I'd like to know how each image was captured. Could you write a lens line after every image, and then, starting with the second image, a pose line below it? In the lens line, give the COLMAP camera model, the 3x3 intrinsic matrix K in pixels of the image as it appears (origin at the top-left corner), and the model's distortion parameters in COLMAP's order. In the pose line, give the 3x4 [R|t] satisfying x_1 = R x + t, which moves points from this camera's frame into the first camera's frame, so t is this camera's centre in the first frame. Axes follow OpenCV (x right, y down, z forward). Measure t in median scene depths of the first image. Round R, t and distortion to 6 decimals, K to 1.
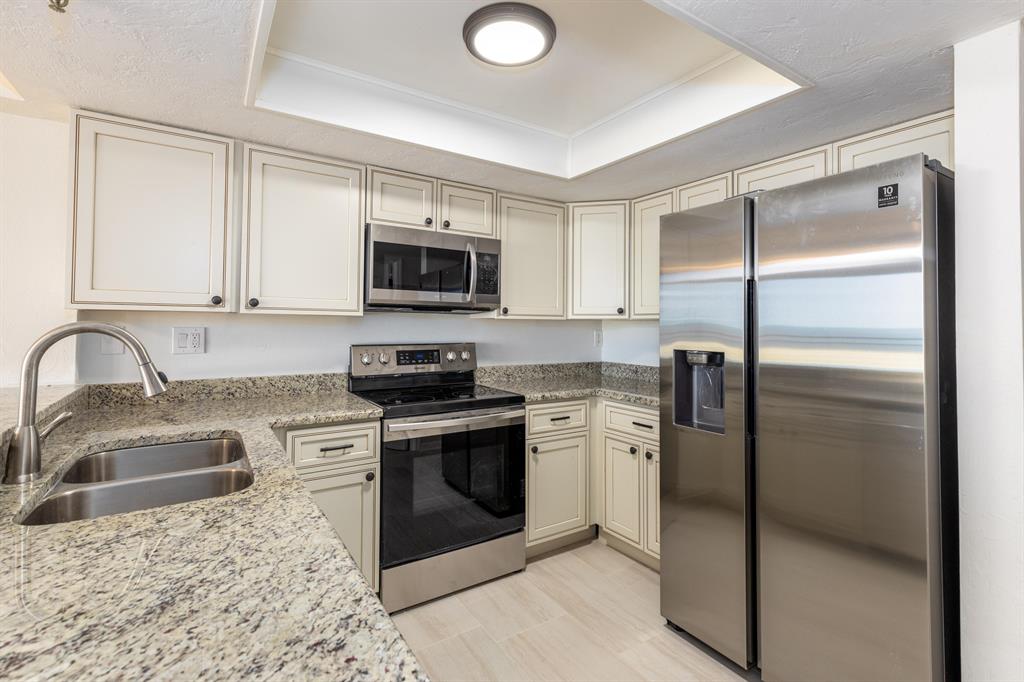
lens RADIAL K [[472.5, 0, 520.5], [0, 472.5, 316.8], [0, 0, 1]] dist [0.000472, 0.000175]
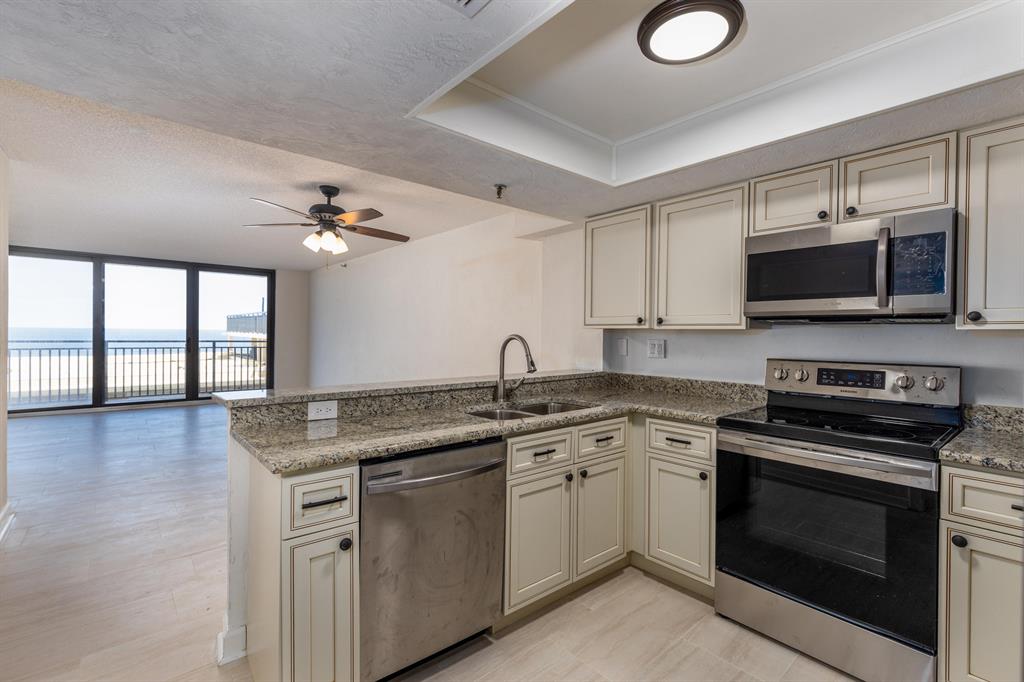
lens RADIAL K [[464.2, 0, 512.0], [0, 464.2, 341.0], [0, 0, 1]] dist [0.000648, -0.000060]
pose [[0.114424, 0.007825, -0.993401, 0.599776], [0.009594, 0.999914, 0.008981, 0.009253], [0.993386, -0.010558, 0.114339, 0.376193]]
